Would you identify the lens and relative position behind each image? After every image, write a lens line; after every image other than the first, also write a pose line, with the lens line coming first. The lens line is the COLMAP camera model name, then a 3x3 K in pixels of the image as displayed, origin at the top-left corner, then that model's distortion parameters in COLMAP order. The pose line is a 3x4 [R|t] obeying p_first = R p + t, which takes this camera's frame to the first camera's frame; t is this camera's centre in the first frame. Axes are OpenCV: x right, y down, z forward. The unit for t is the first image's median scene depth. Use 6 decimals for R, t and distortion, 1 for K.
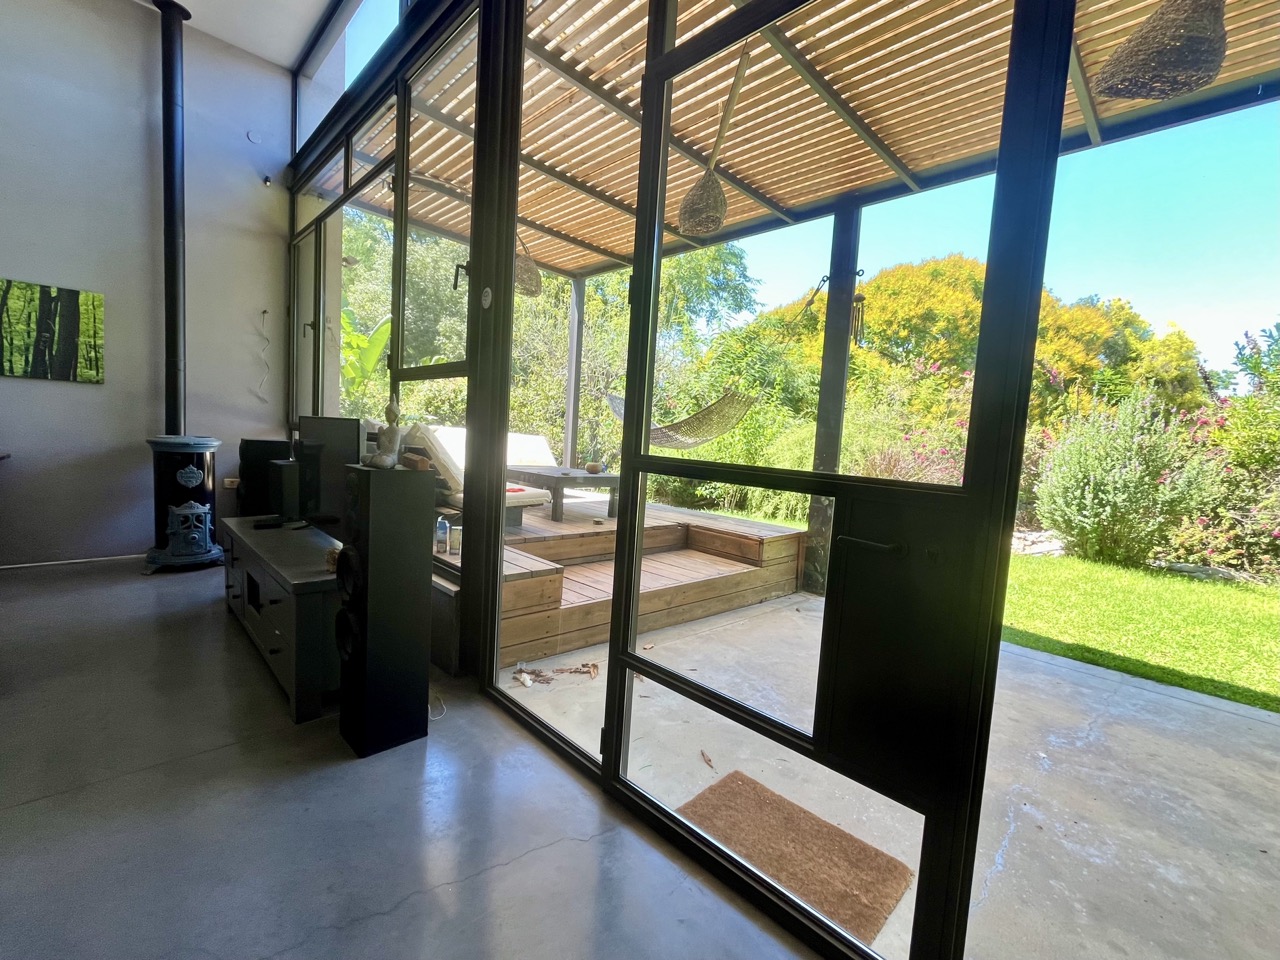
lens RADIAL K [[543.8, 0, 640.0], [0, 543.8, 480.0], [0, 0, 1]] dist [0.000034, -0.000013]
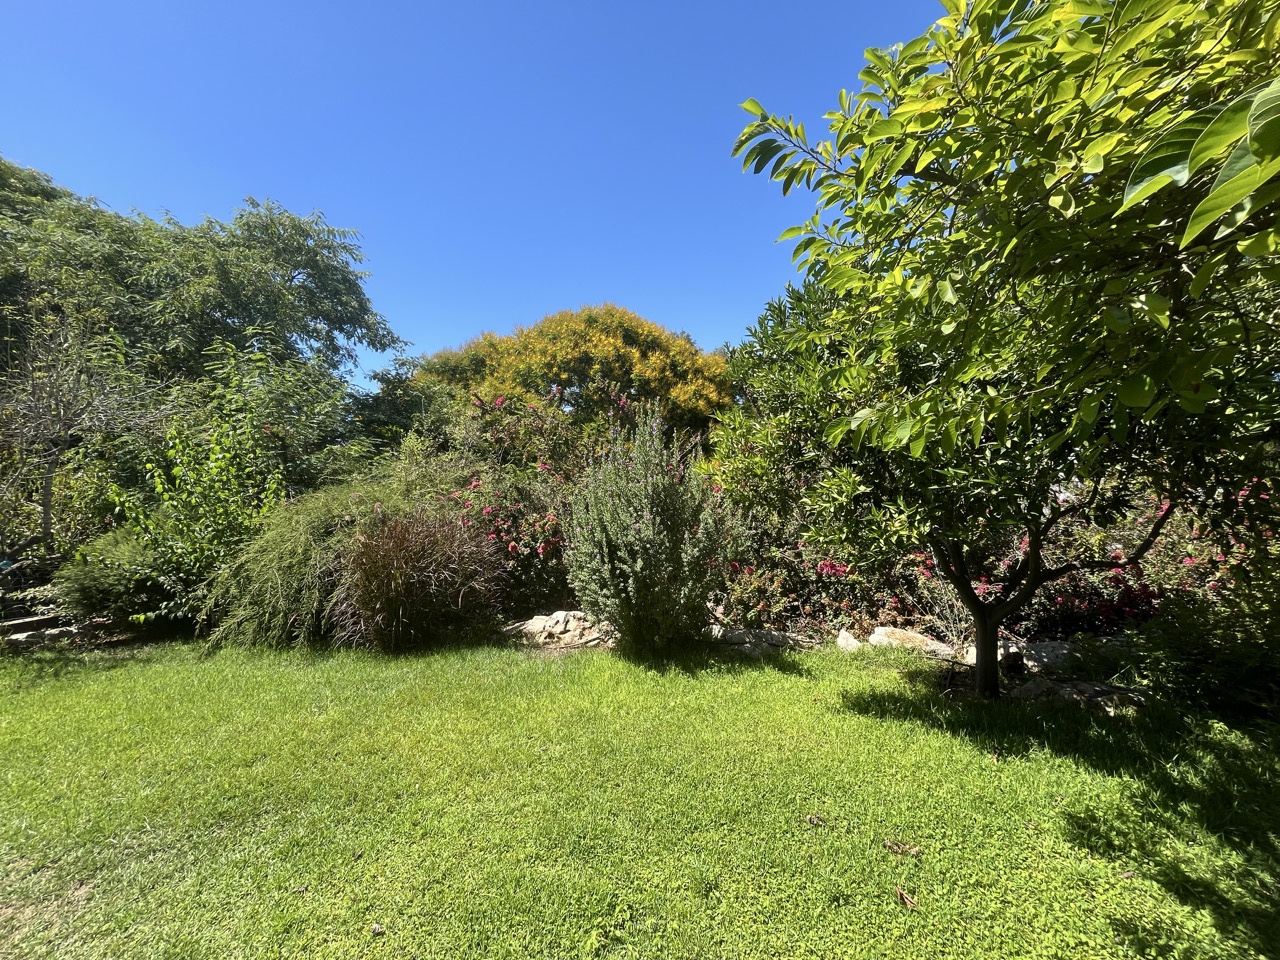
lens RADIAL K [[513.0, 0, 640.0], [0, 513.0, 480.0], [0, 0, 1]] dist [0.000553, 0.000028]
pose [[0.896252, -0.092558, 0.433781, 0.186468], [0.129339, 0.990019, -0.055987, -0.011999], [-0.424270, 0.106283, 0.899277, 0.120413]]
